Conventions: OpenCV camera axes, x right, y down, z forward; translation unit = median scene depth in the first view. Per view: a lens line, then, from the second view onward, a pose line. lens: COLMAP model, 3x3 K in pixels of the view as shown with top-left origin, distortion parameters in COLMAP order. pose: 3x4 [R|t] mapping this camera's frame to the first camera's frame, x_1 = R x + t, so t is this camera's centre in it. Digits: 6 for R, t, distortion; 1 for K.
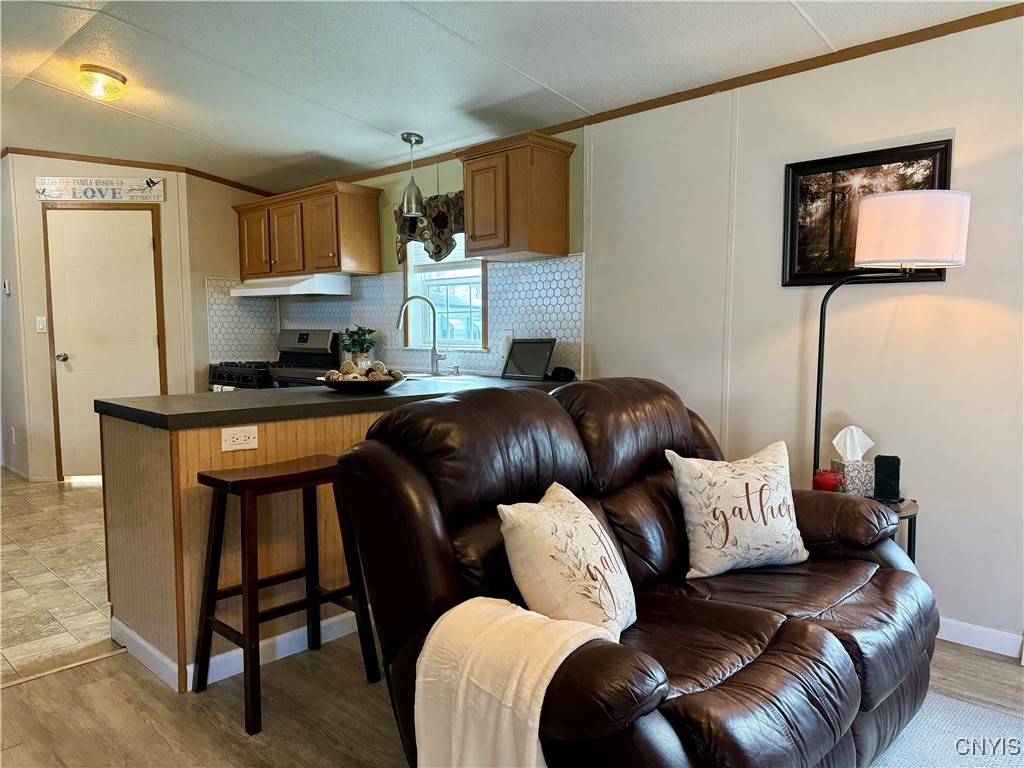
lens RADIAL K [[716.3, 0, 511.5], [0, 716.3, 387.7], [0, 0, 1]] dist [0.103152, -0.157132]
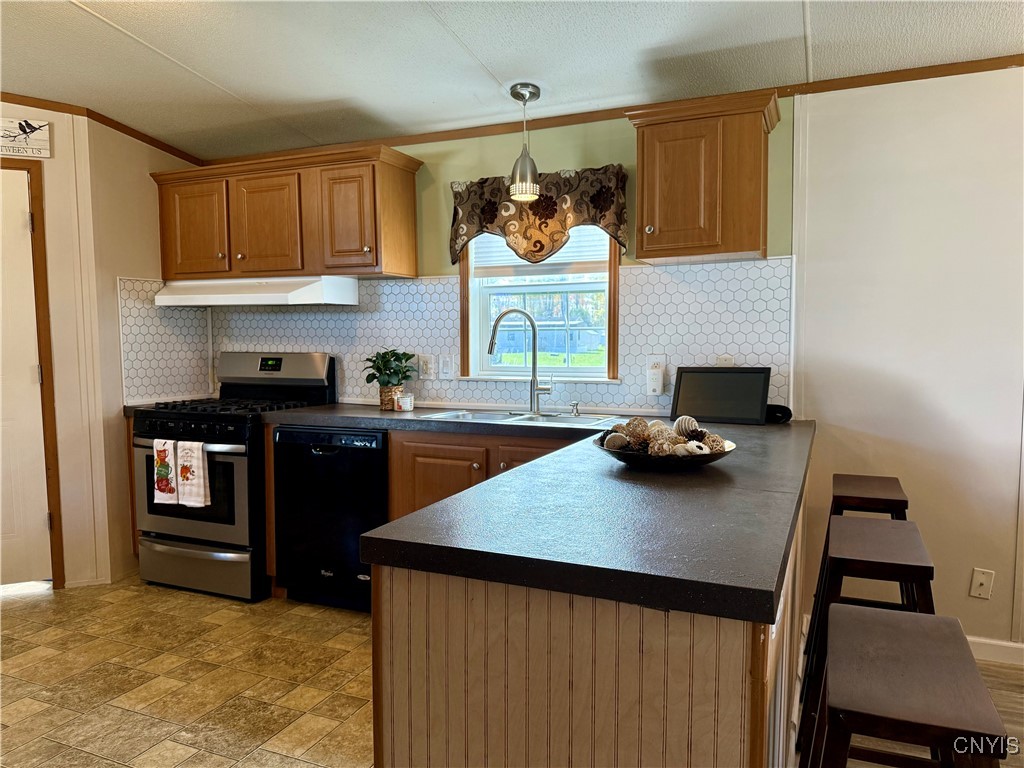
lens RADIAL K [[722.4, 0, 512.4], [0, 722.4, 386.5], [0, 0, 1]] dist [0.068603, -0.084928]
pose [[0.939993, -0.029096, 0.339951, -0.585864], [0.032118, 0.999479, -0.003262, -0.070104], [-0.339679, 0.013985, 0.940437, 0.466721]]
